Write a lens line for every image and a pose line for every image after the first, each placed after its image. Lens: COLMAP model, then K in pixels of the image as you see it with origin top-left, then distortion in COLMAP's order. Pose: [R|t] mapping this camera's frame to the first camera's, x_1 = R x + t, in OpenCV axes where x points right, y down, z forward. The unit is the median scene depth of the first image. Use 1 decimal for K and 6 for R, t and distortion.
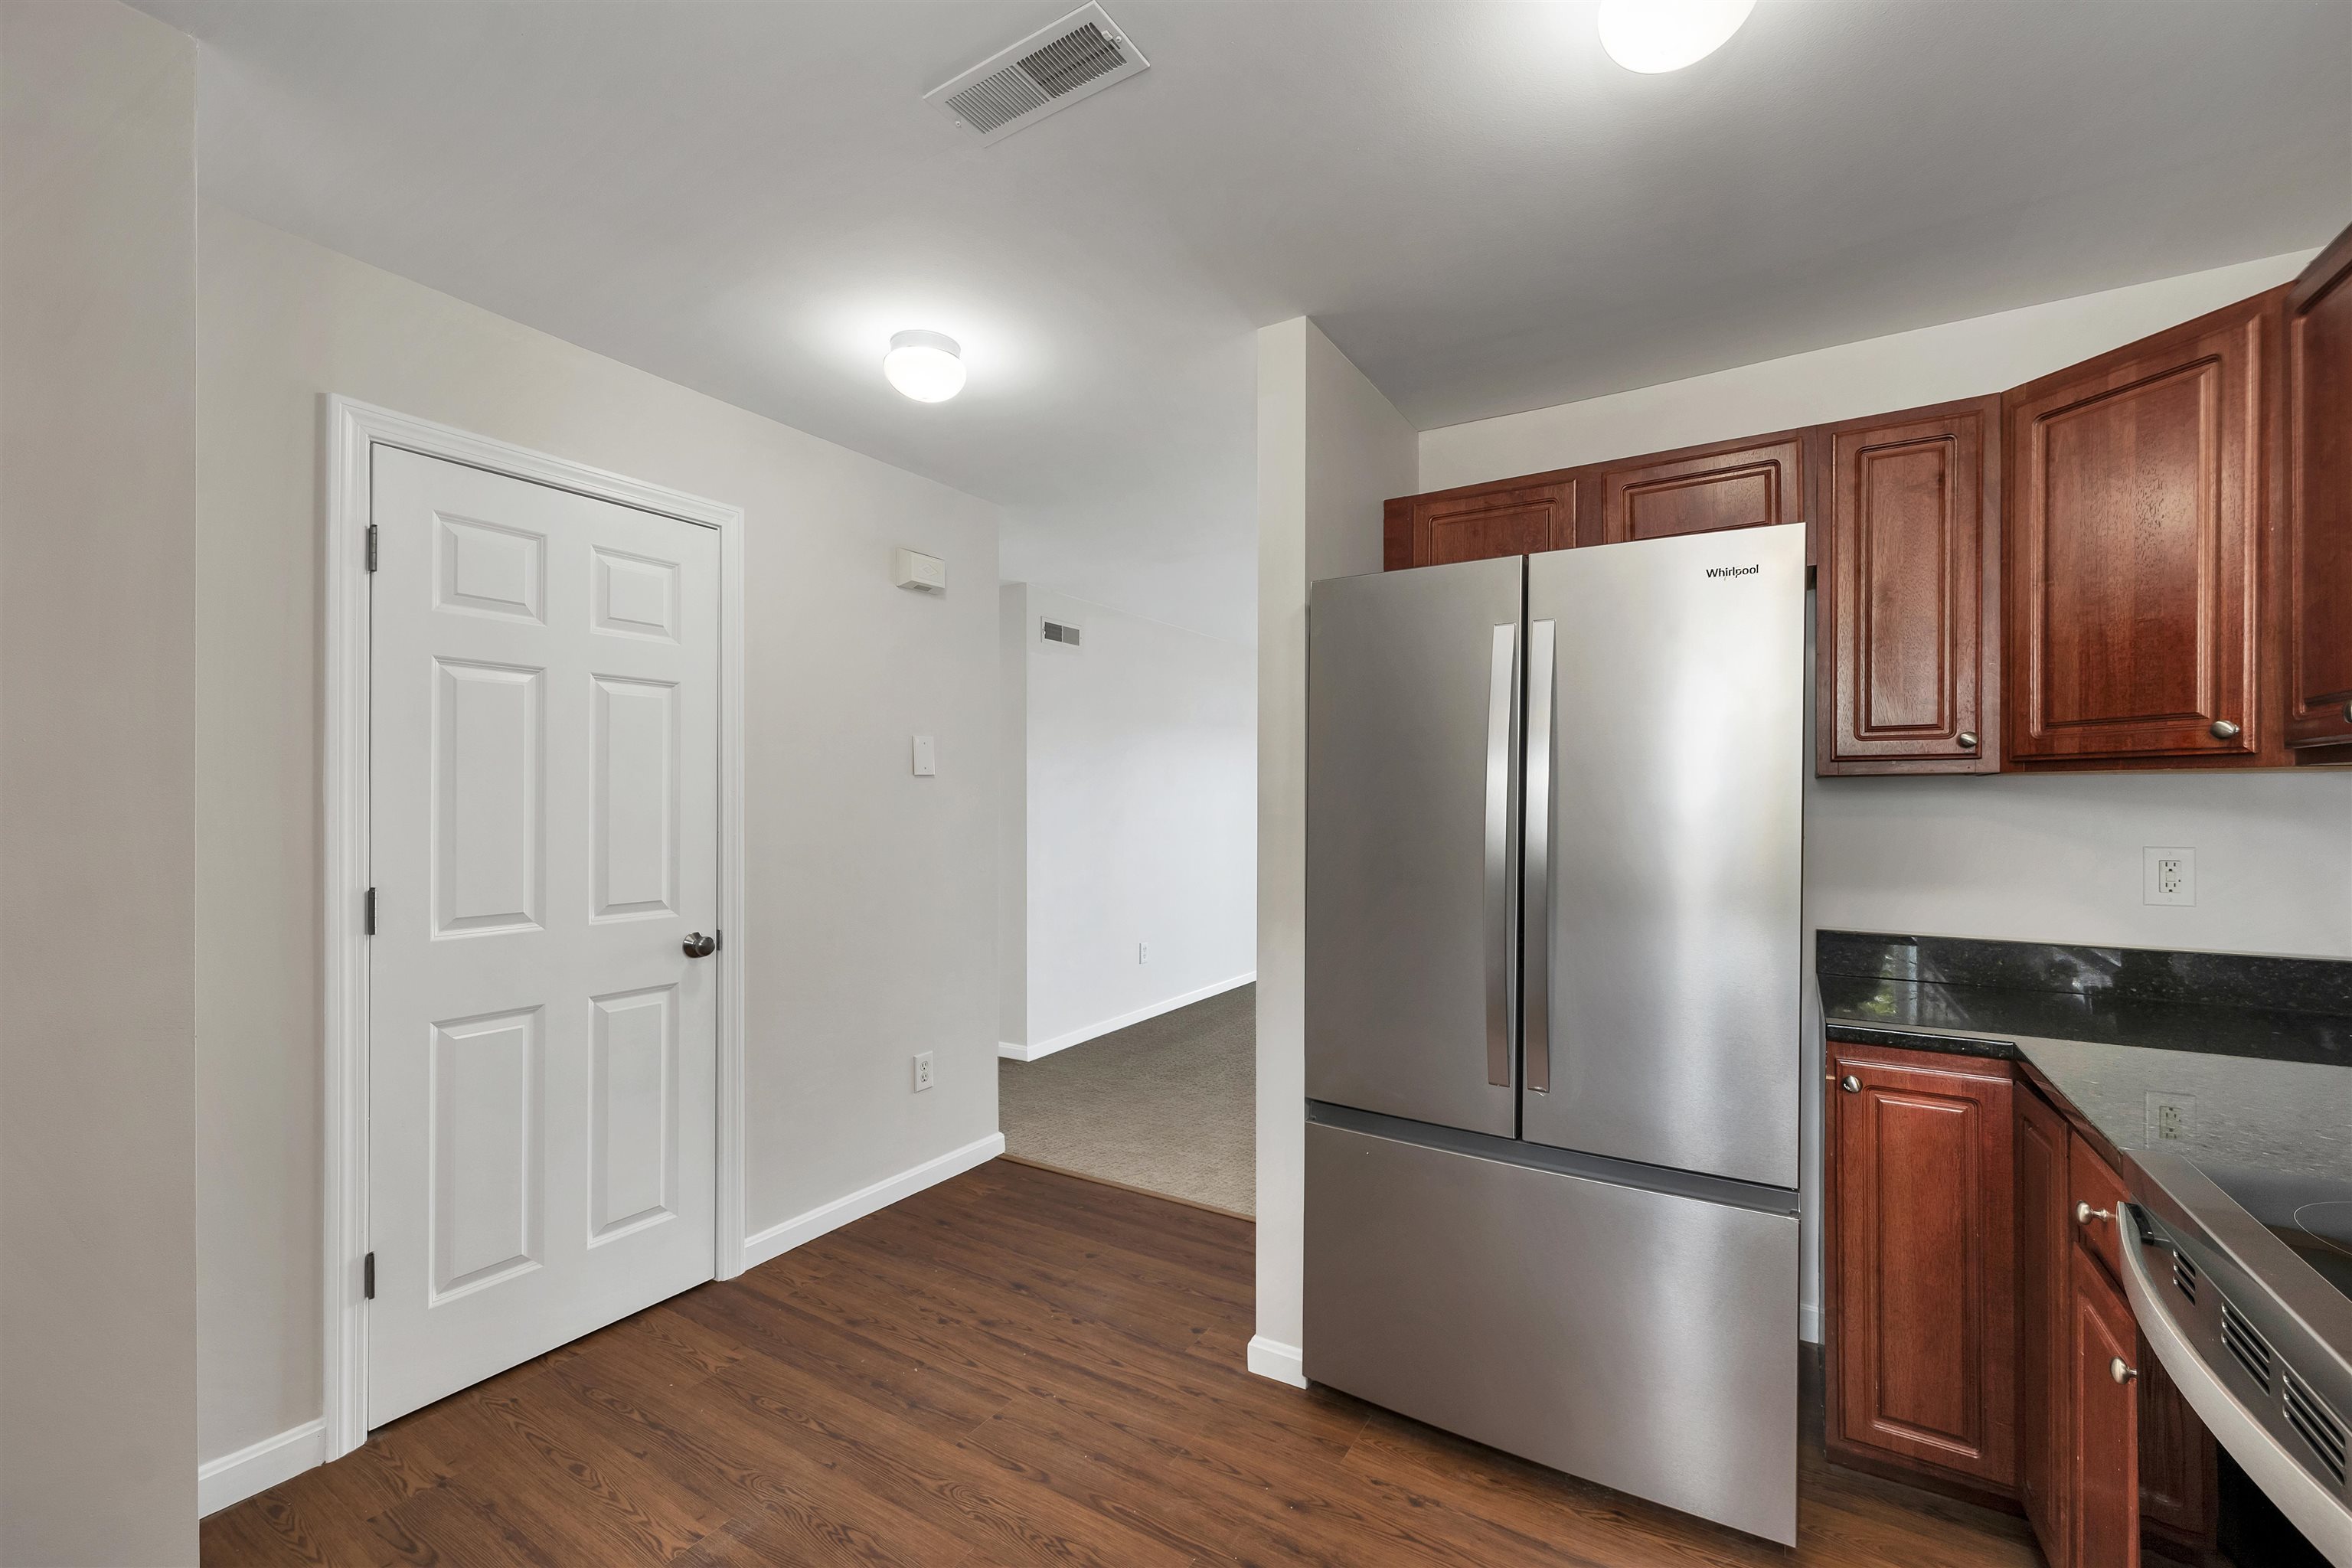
lens RADIAL K [[965.9, 0, 1178.9], [0, 965.9, 800.3], [0, 0, 1]] dist [0.000652, 0.000080]
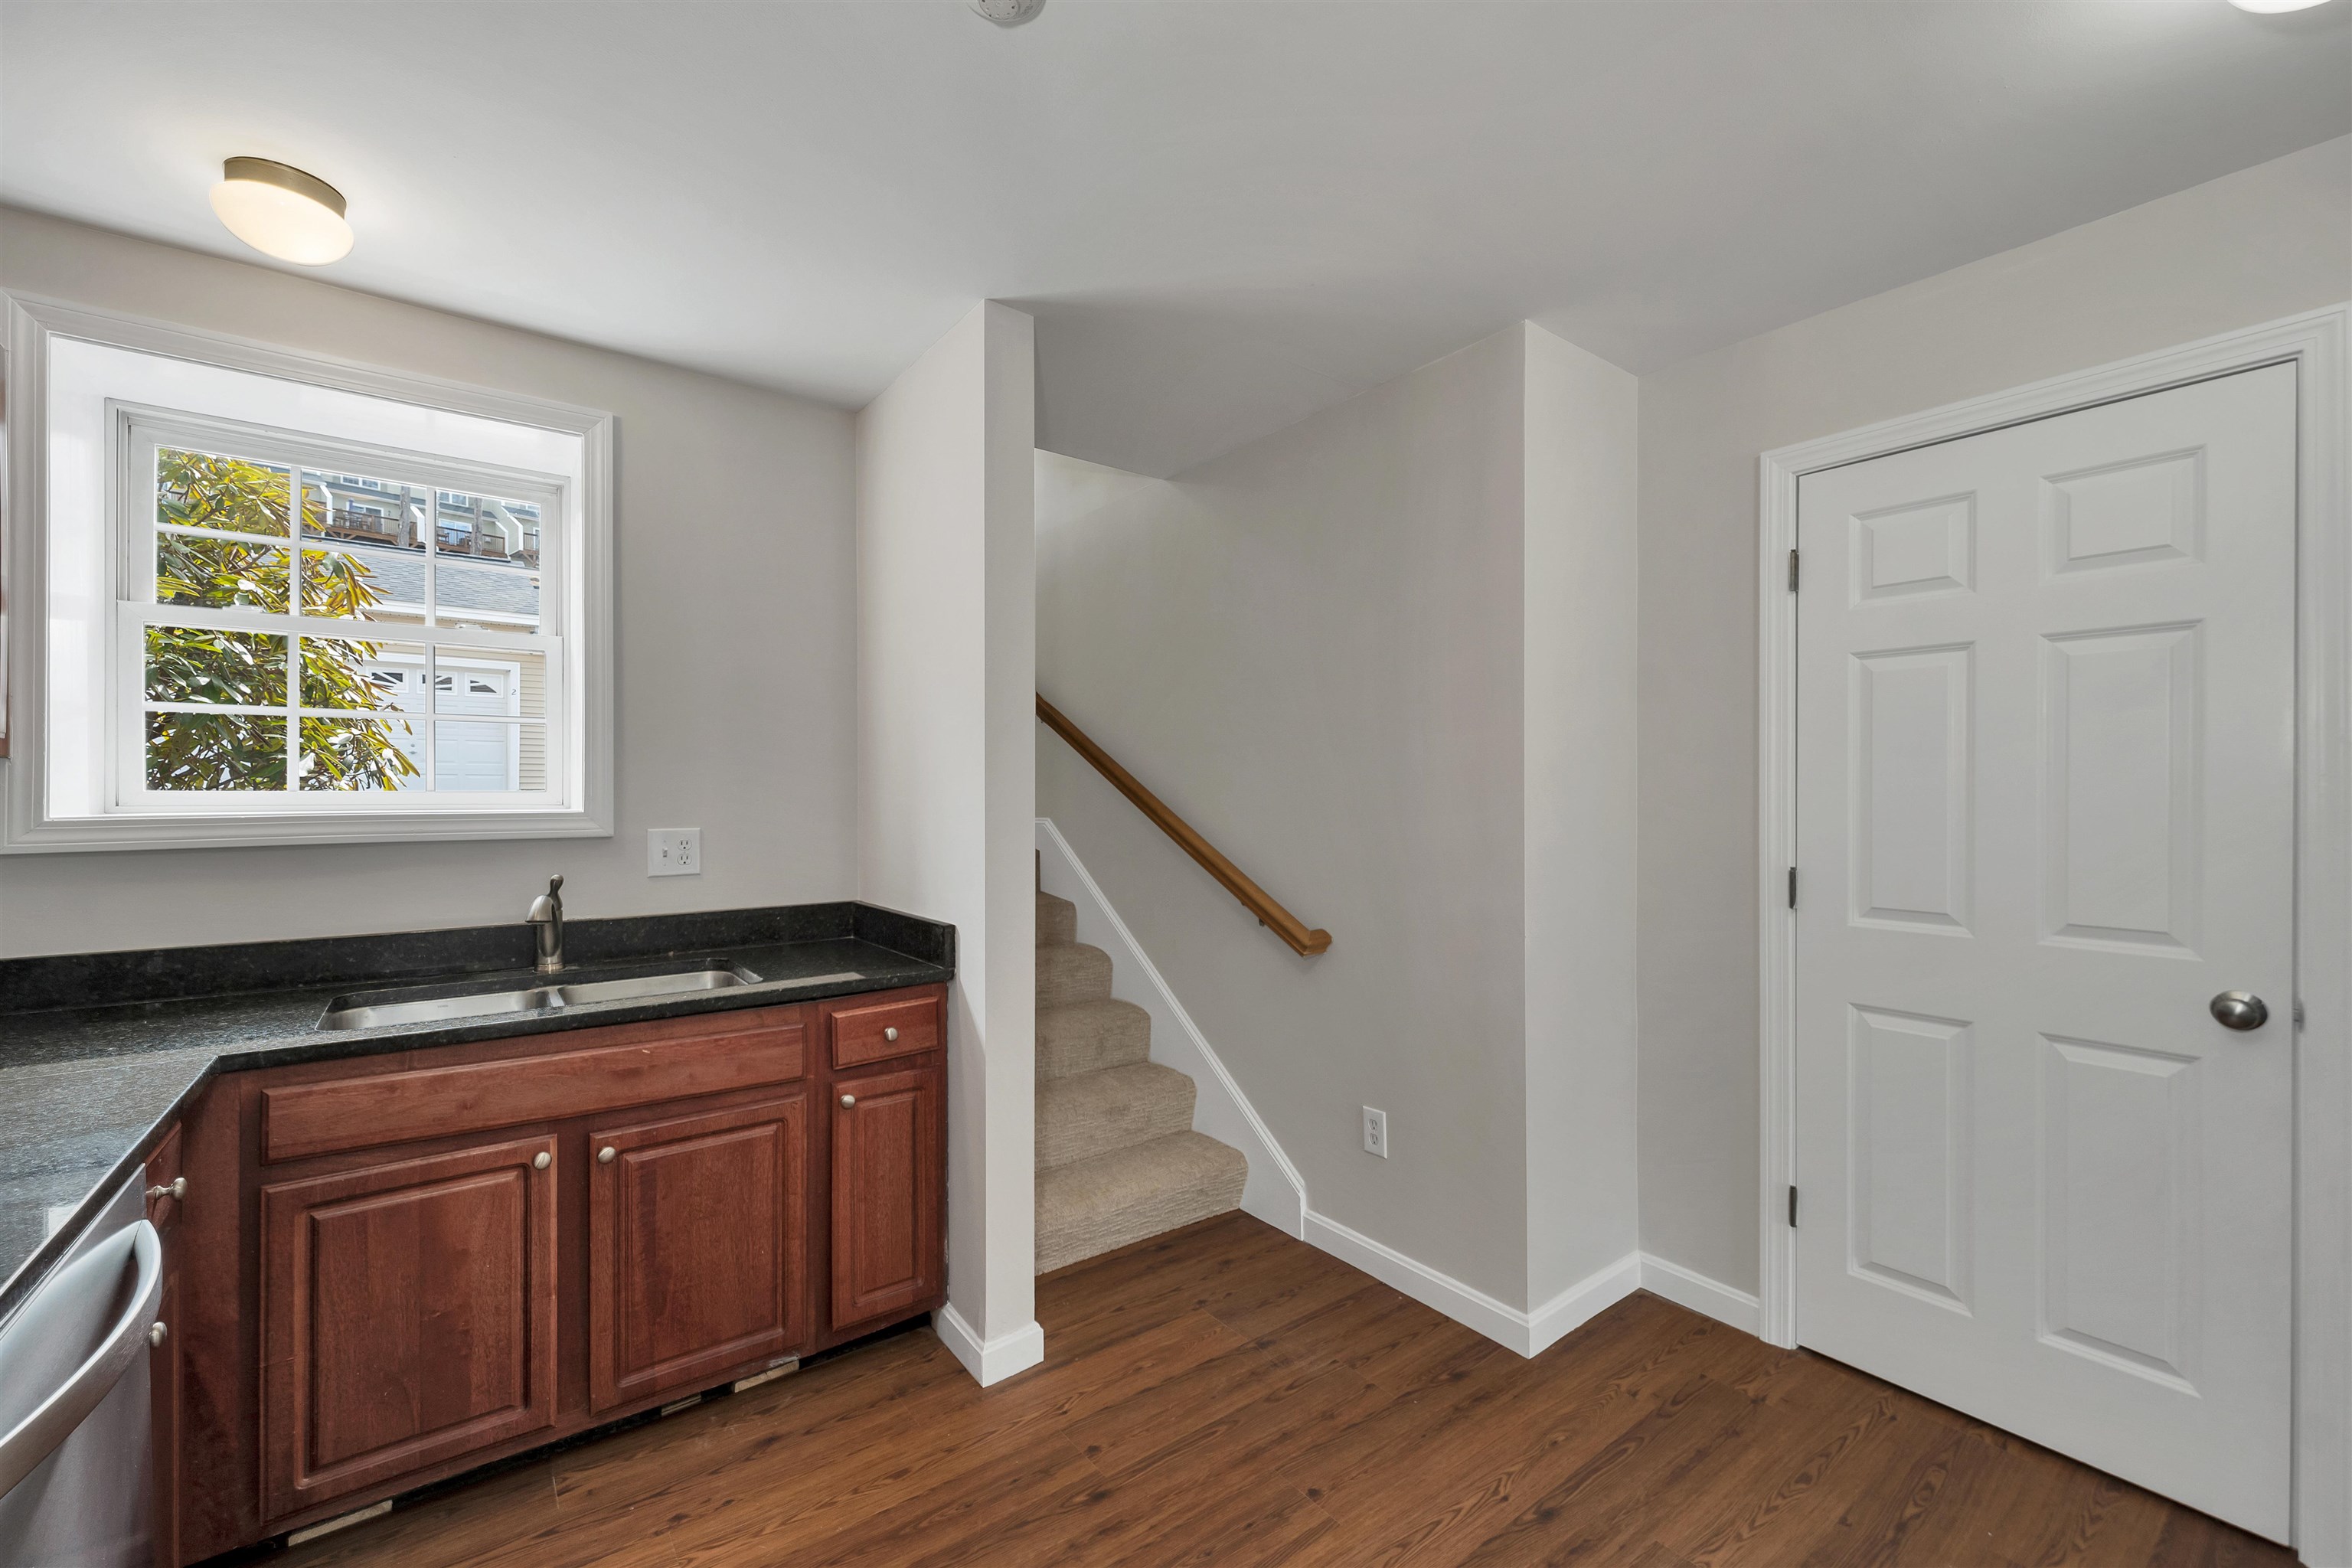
lens RADIAL K [[959.0, 0, 1180.9], [0, 959.0, 793.2], [0, 0, 1]] dist [0.001052, 0.000003]
pose [[-0.356057, 0.001993, -0.934462, 0.483437], [-0.002995, 0.999990, 0.003274, 0.000960], [0.934459, 0.003964, -0.356047, 0.726721]]
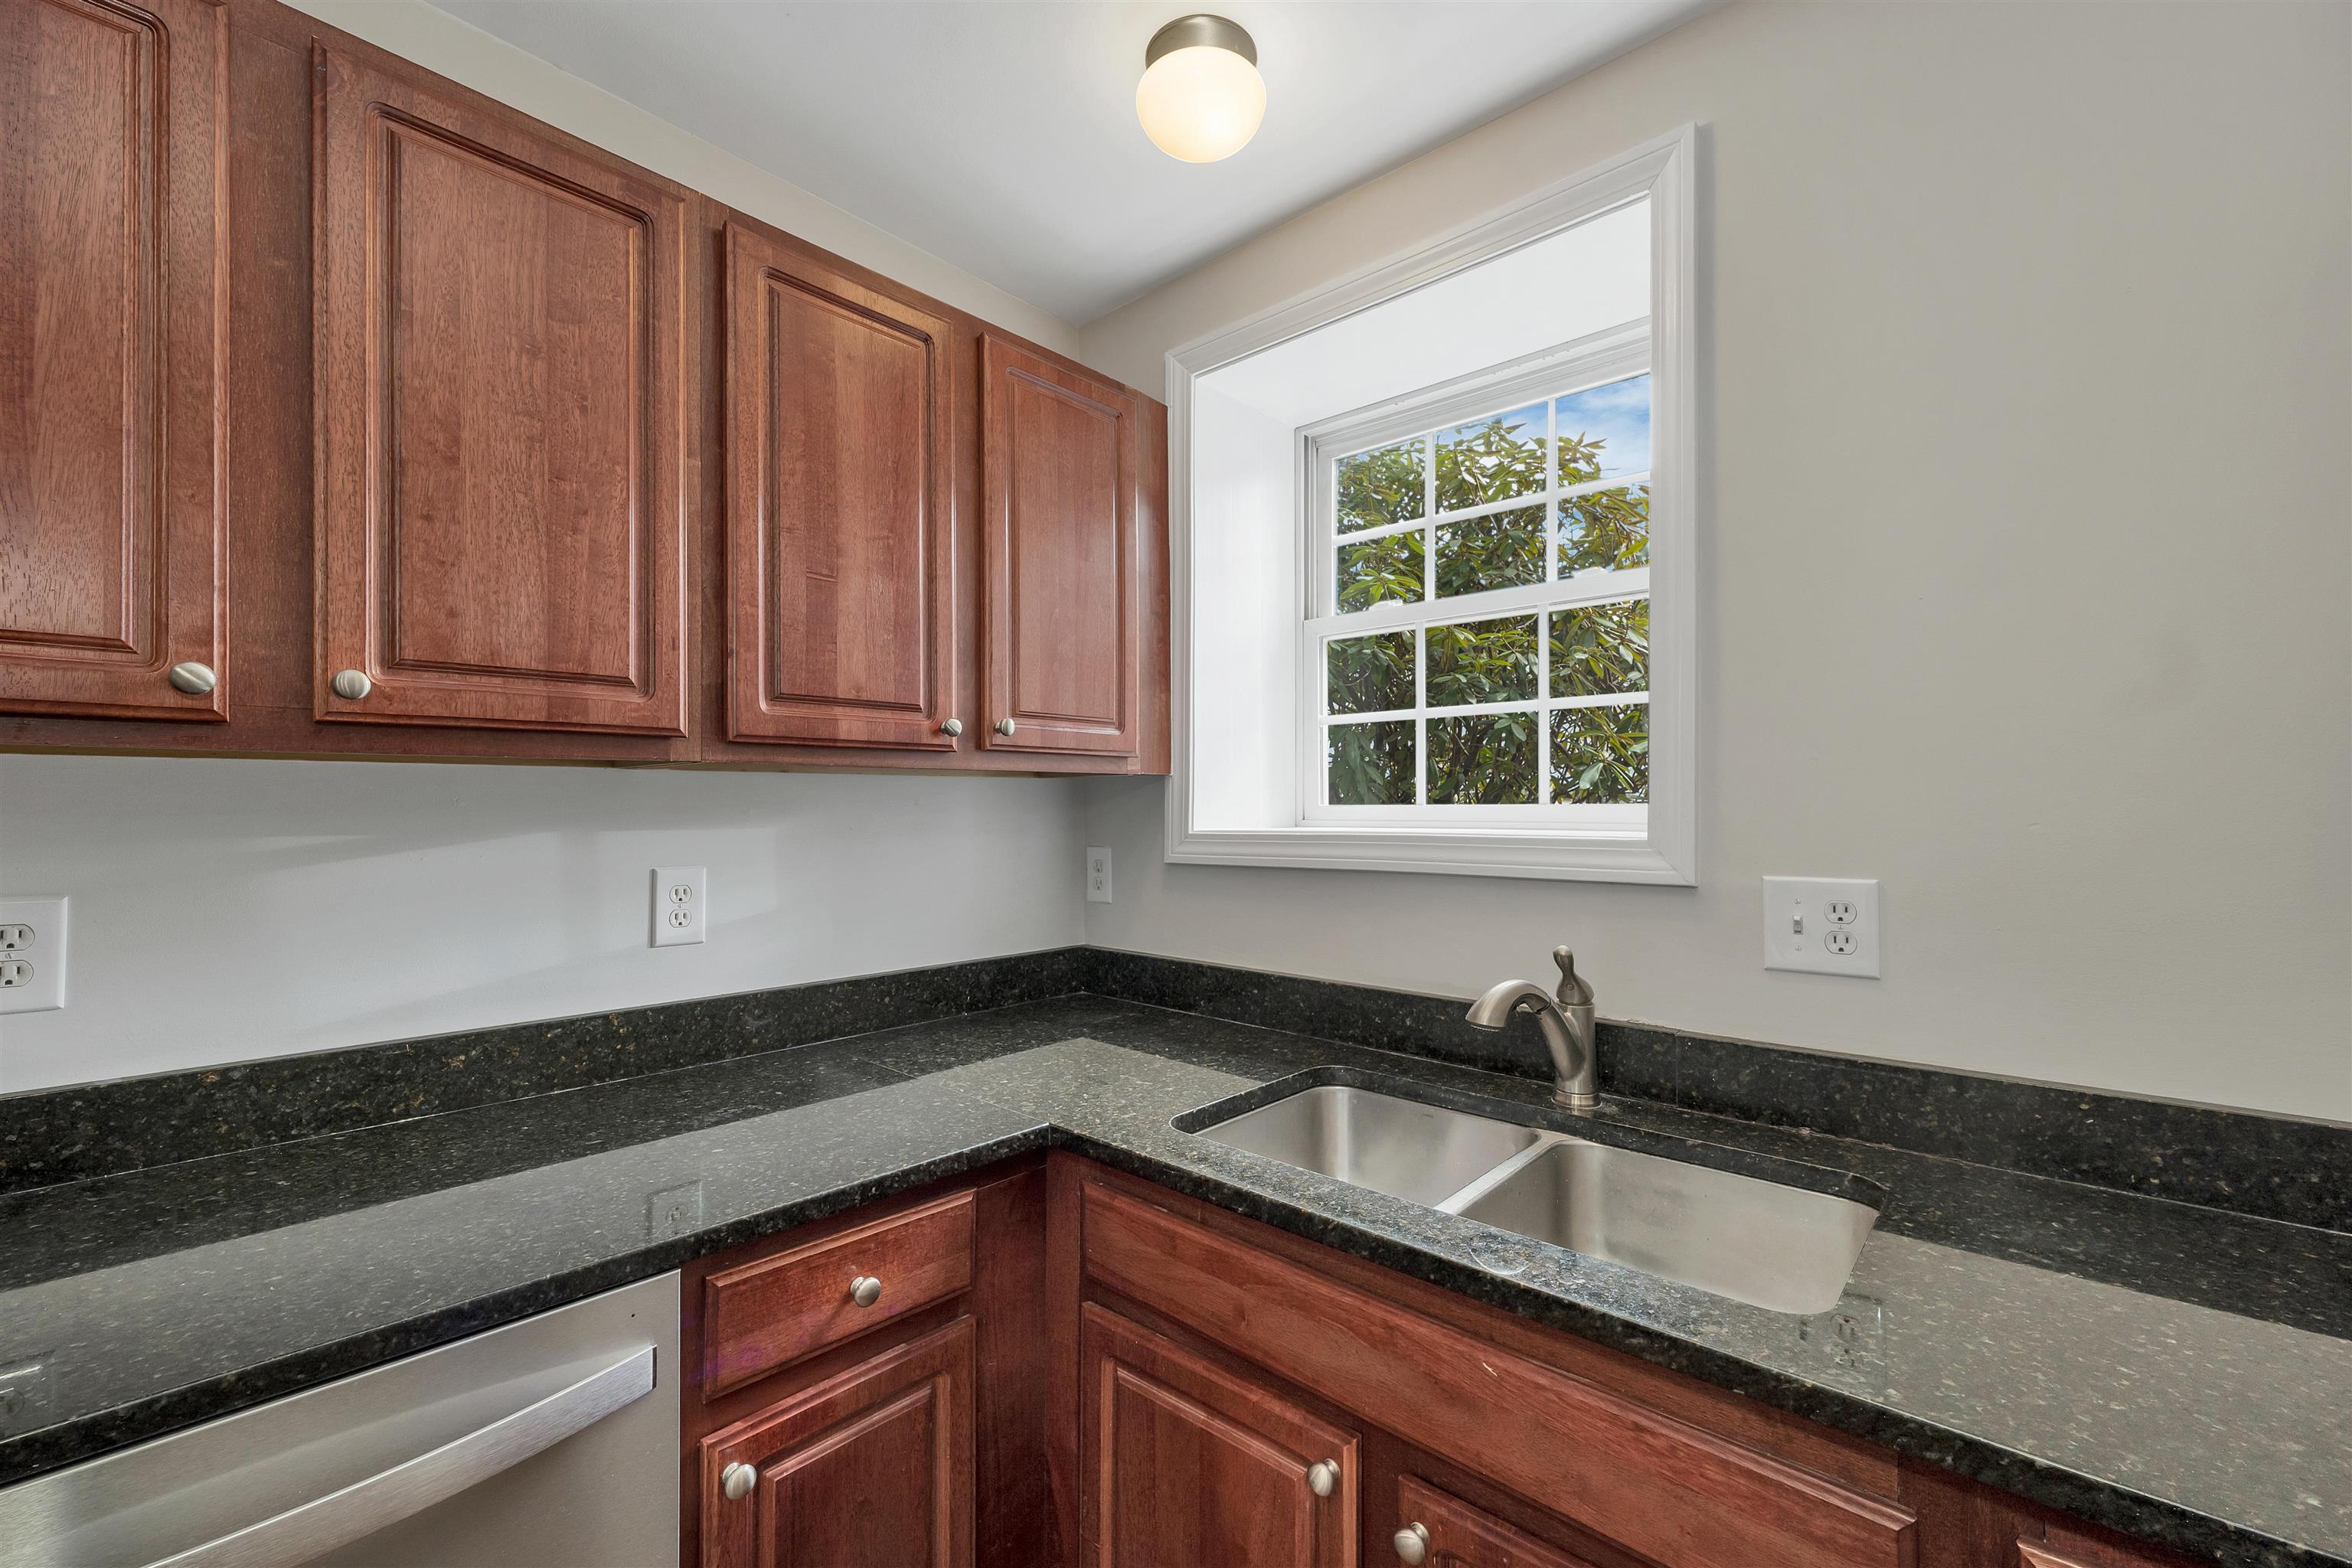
lens RADIAL K [[965.9, 0, 1178.9], [0, 965.9, 800.3], [0, 0, 1]] dist [0.000652, 0.000080]
pose [[-0.982607, 0.005115, 0.185629, -0.158186], [0.004492, 0.999983, -0.003774, 0.003278], [-0.185645, -0.002875, -0.982613, 0.354870]]
